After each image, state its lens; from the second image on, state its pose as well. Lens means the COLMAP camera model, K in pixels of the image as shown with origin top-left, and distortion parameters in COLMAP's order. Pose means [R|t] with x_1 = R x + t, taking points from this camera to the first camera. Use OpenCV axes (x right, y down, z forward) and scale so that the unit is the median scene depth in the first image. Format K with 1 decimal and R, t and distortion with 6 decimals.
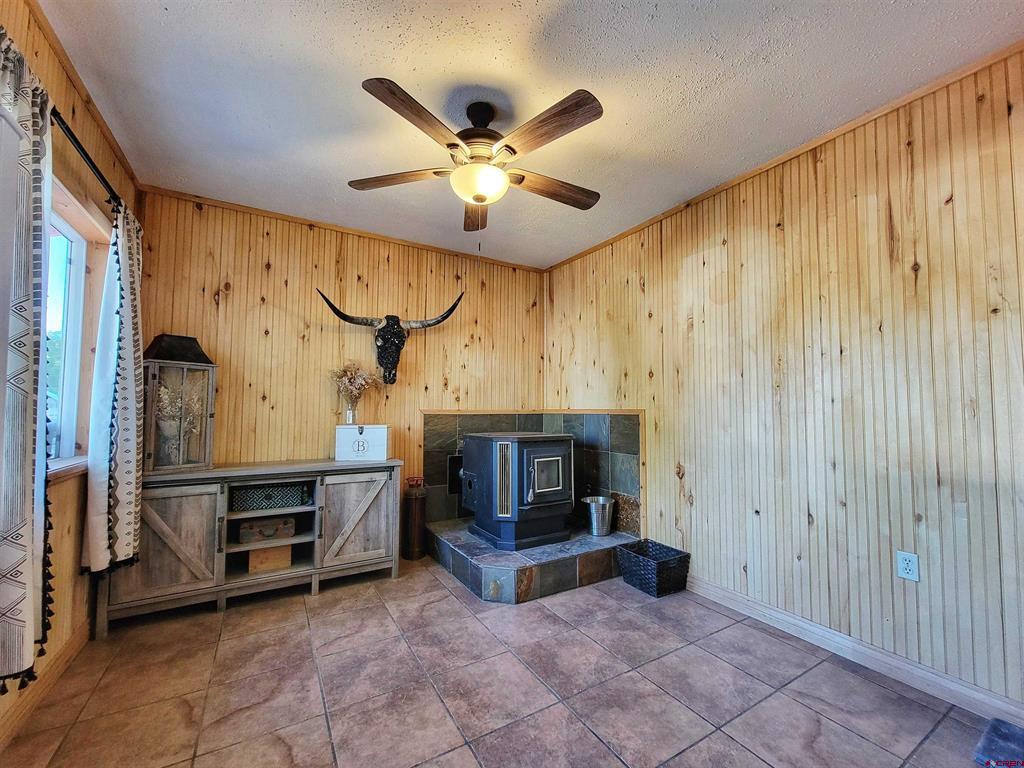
lens RADIAL K [[413.0, 0, 513.5], [0, 413.0, 381.9], [0, 0, 1]] dist [-0.003034, -0.000420]
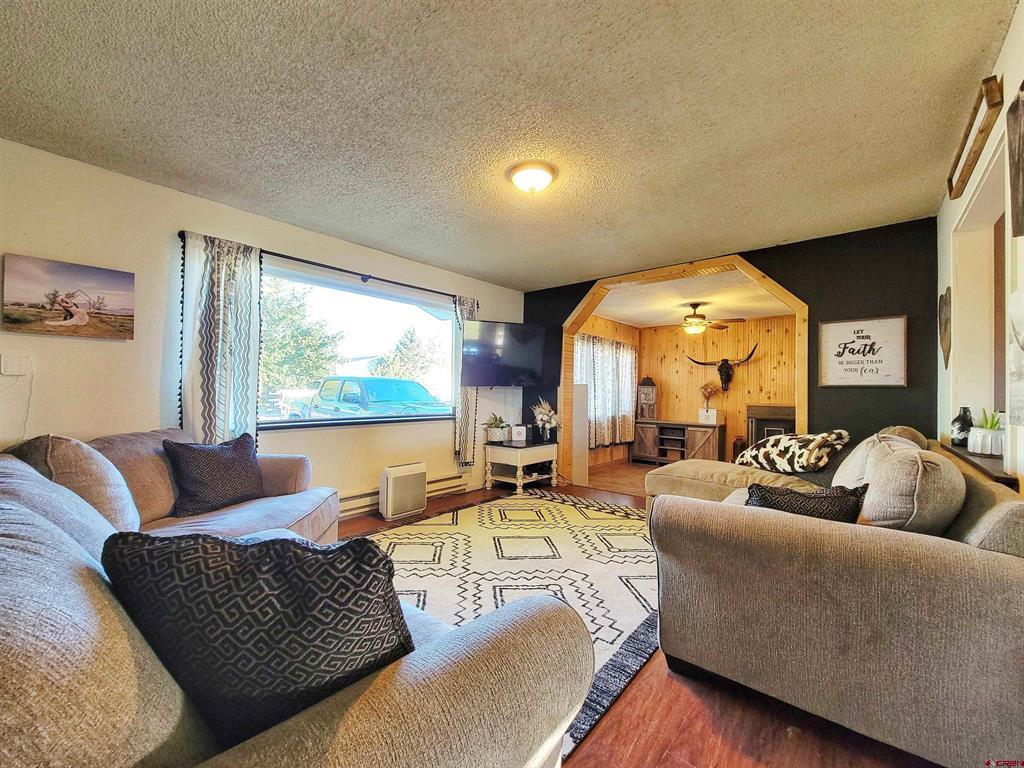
lens RADIAL K [[413.0, 0, 513.5], [0, 413.0, 381.9], [0, 0, 1]] dist [-0.003034, -0.000420]
pose [[0.331003, -0.014569, -0.943517, 1.525157], [0.053514, 0.998561, 0.003355, -0.119729], [0.942111, -0.051601, 0.331307, -0.842380]]
